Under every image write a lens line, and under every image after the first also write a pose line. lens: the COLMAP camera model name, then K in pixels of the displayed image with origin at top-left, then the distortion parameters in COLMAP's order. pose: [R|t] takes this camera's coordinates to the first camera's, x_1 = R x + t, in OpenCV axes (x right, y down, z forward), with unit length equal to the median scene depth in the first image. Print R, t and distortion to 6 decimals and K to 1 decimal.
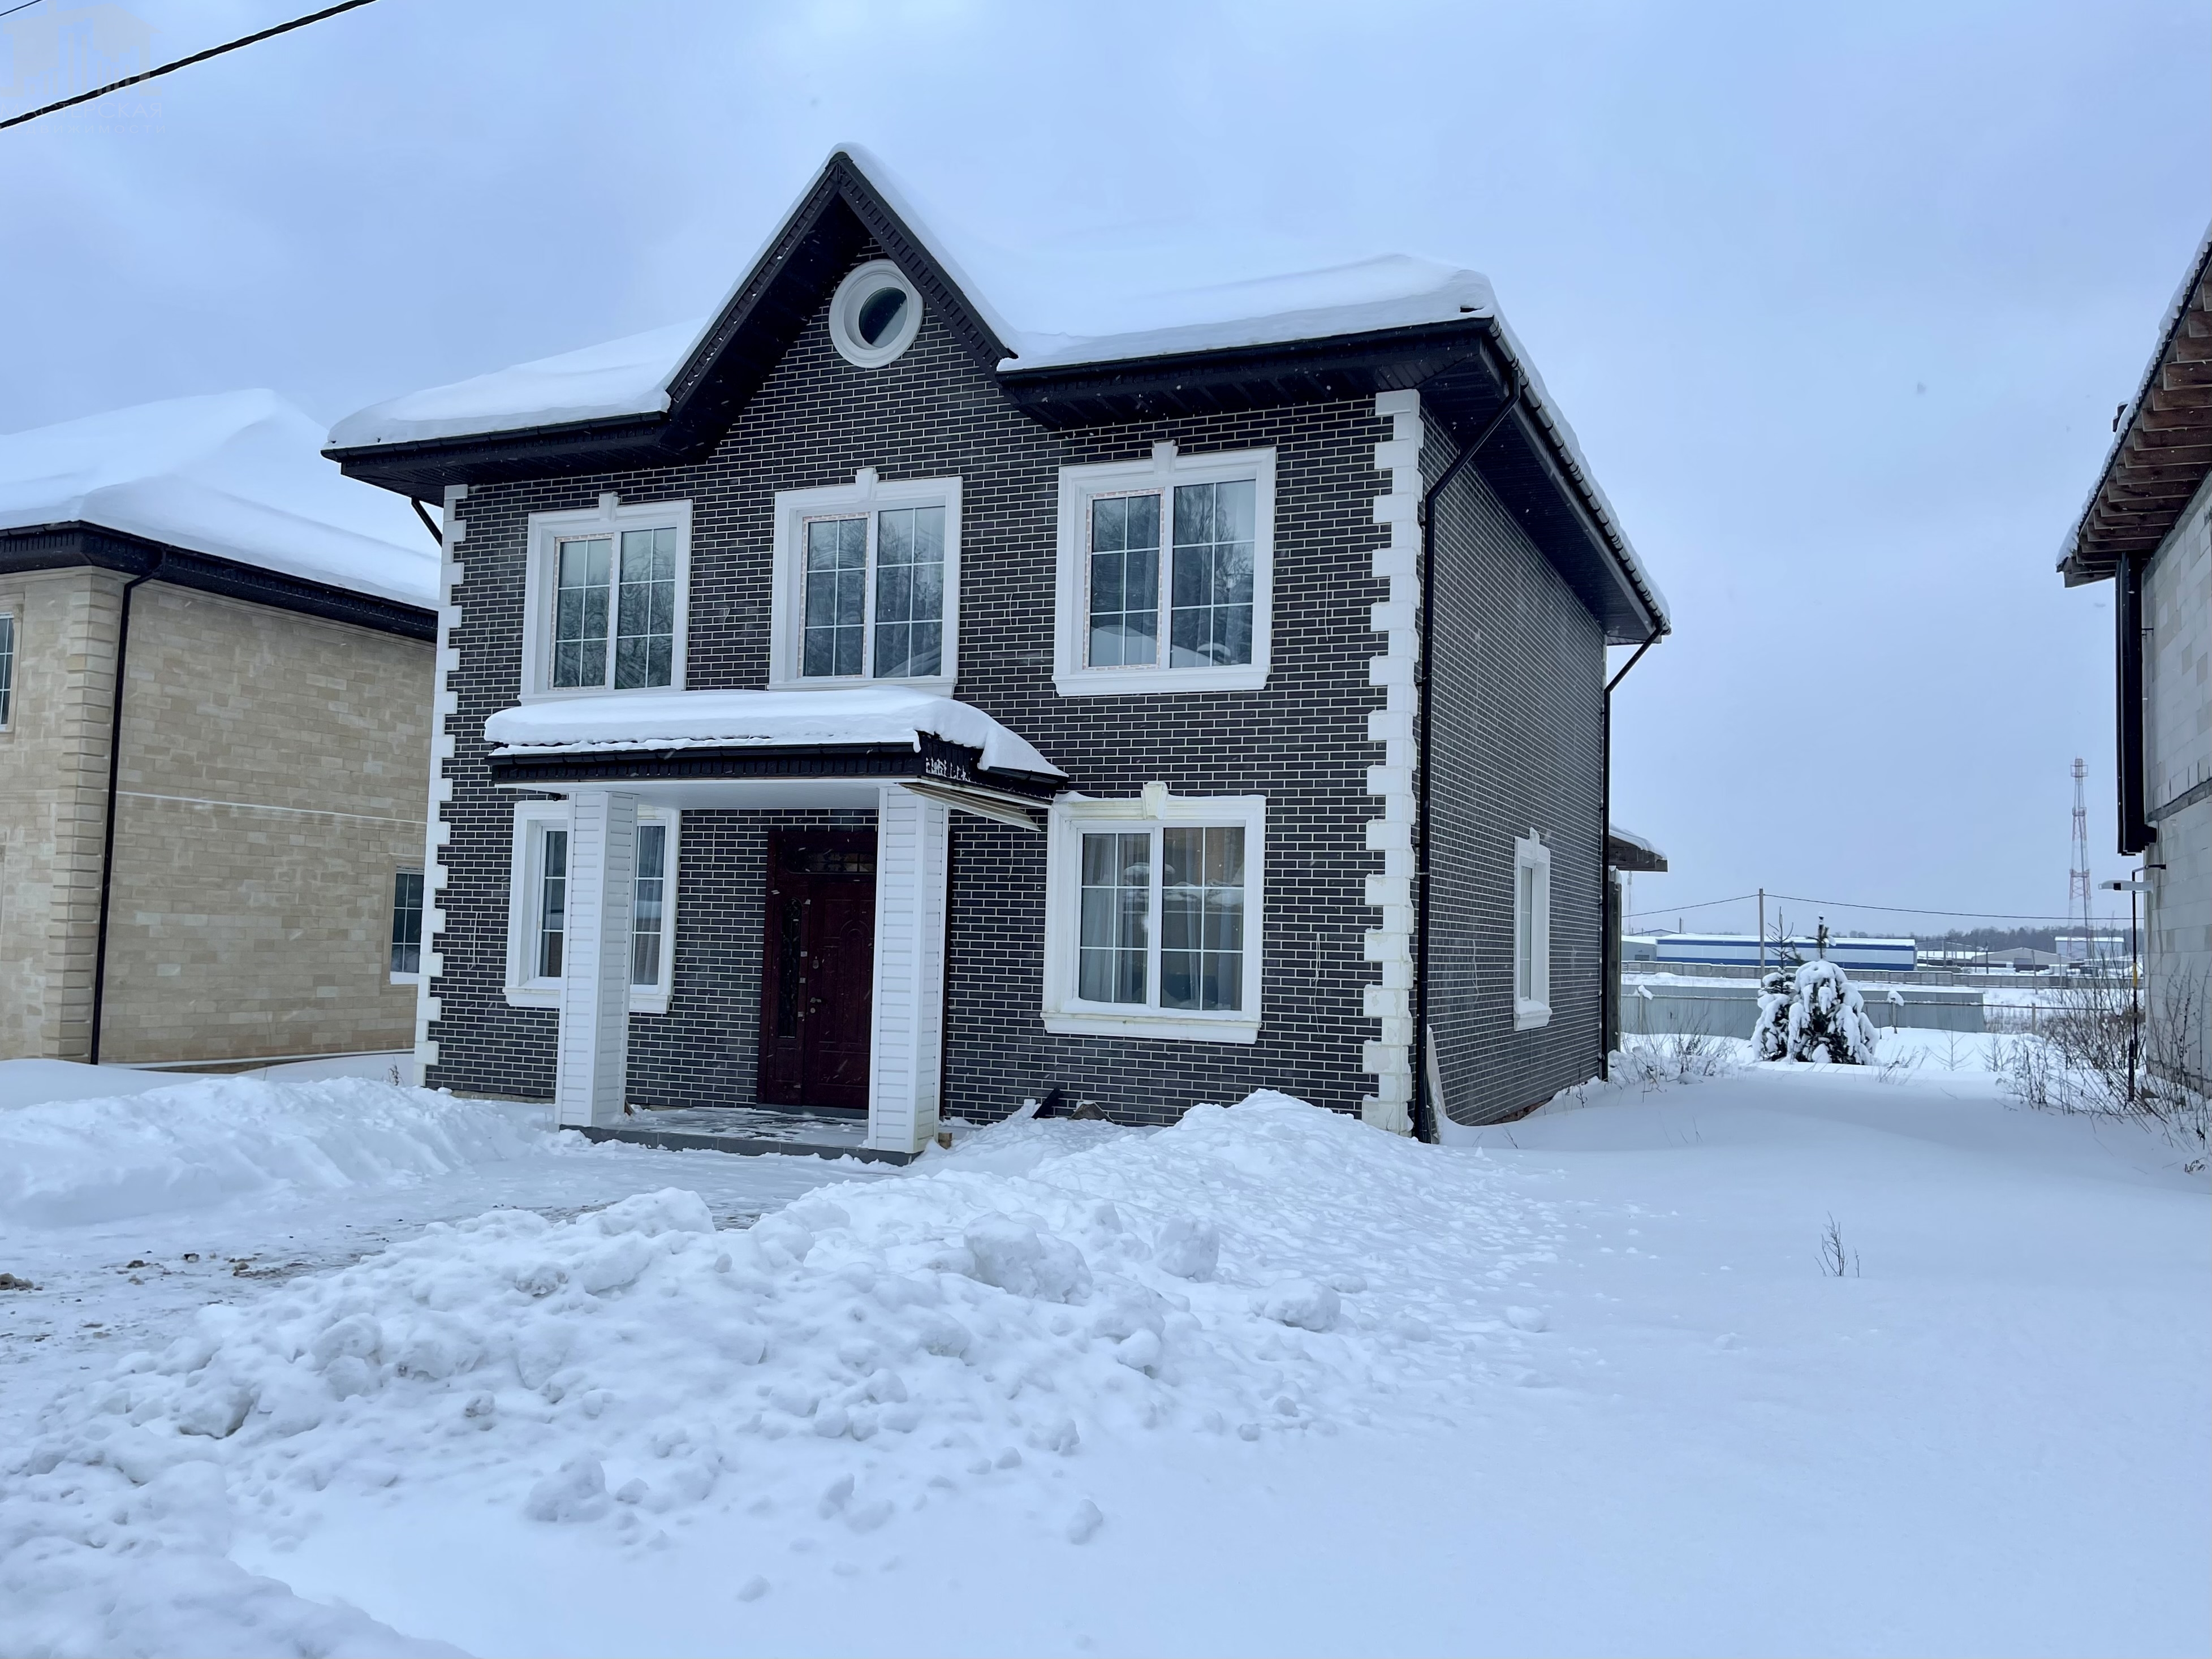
lens RADIAL K [[1681.1, 0, 1125.1], [0, 1681.1, 836.5], [0, 0, 1]] dist [0.073970, -0.070311]
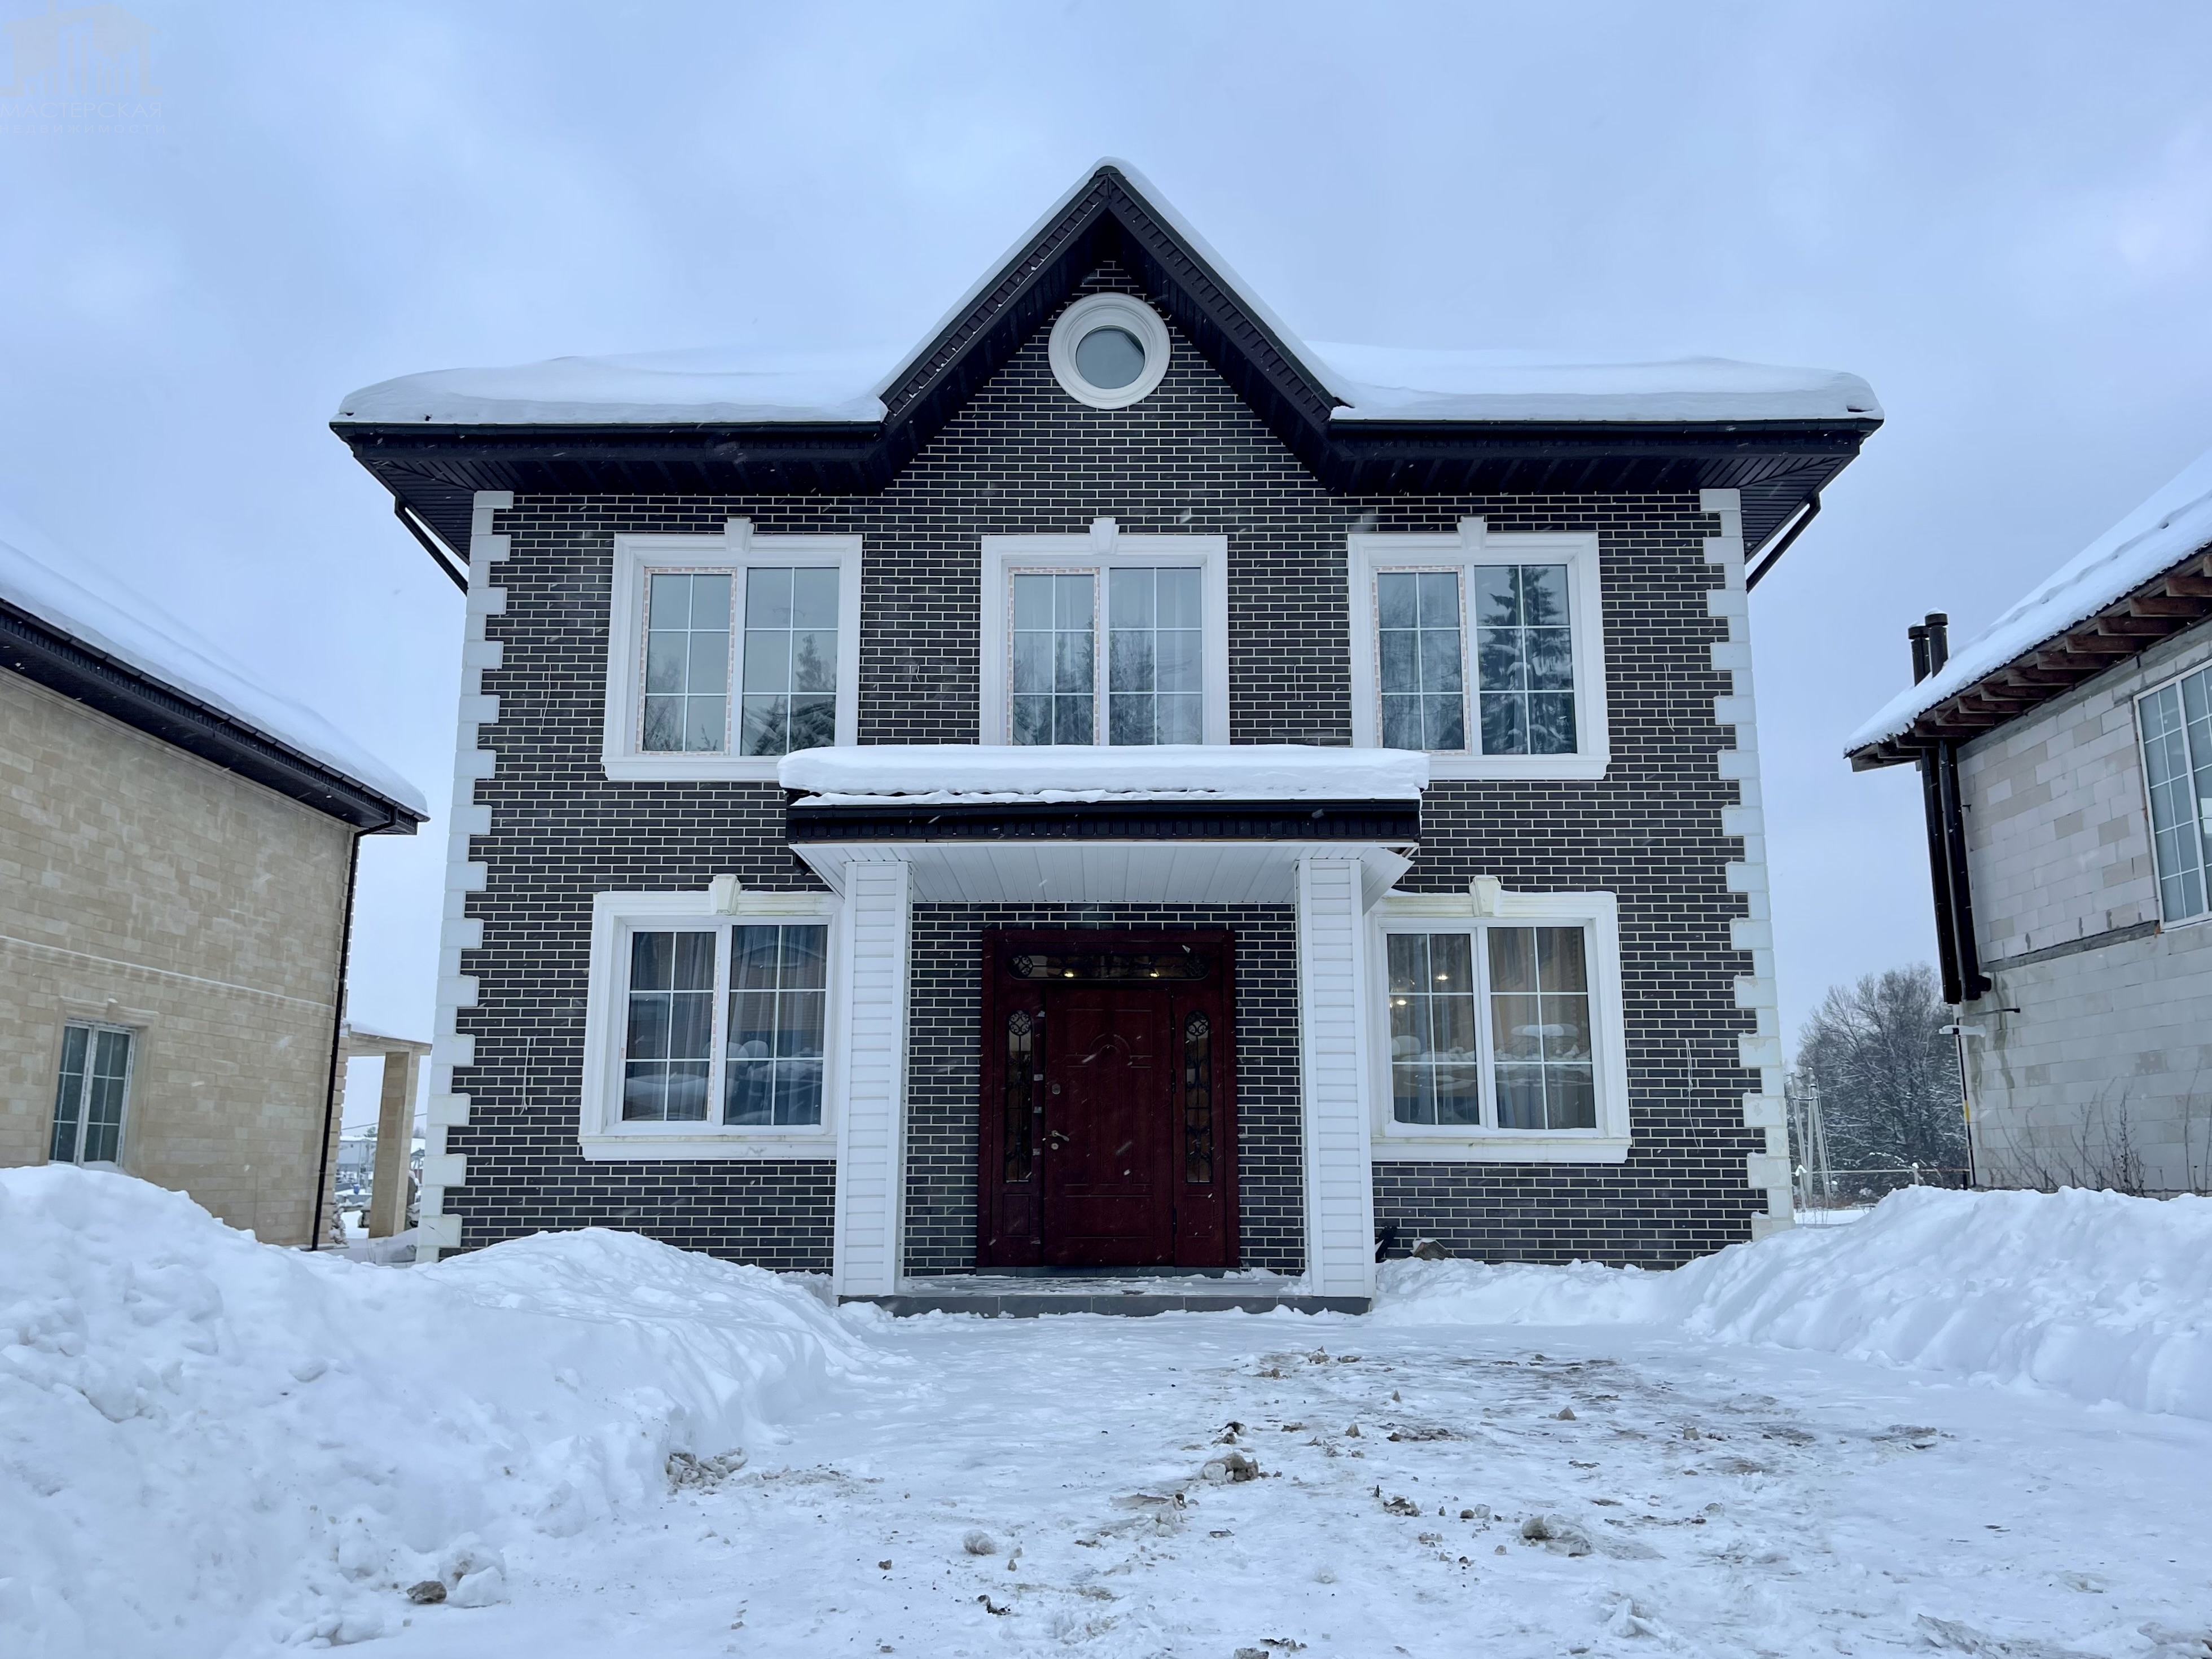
lens RADIAL K [[1681.1, 0, 1095.5], [0, 1681.1, 846.2], [0, 0, 1]] dist [0.073970, -0.070311]
pose [[0.924126, 0.045554, 0.379363, -0.499491], [0.001041, 0.992564, -0.121723, 0.059556], [-0.382087, 0.112882, 0.917206, 0.229763]]
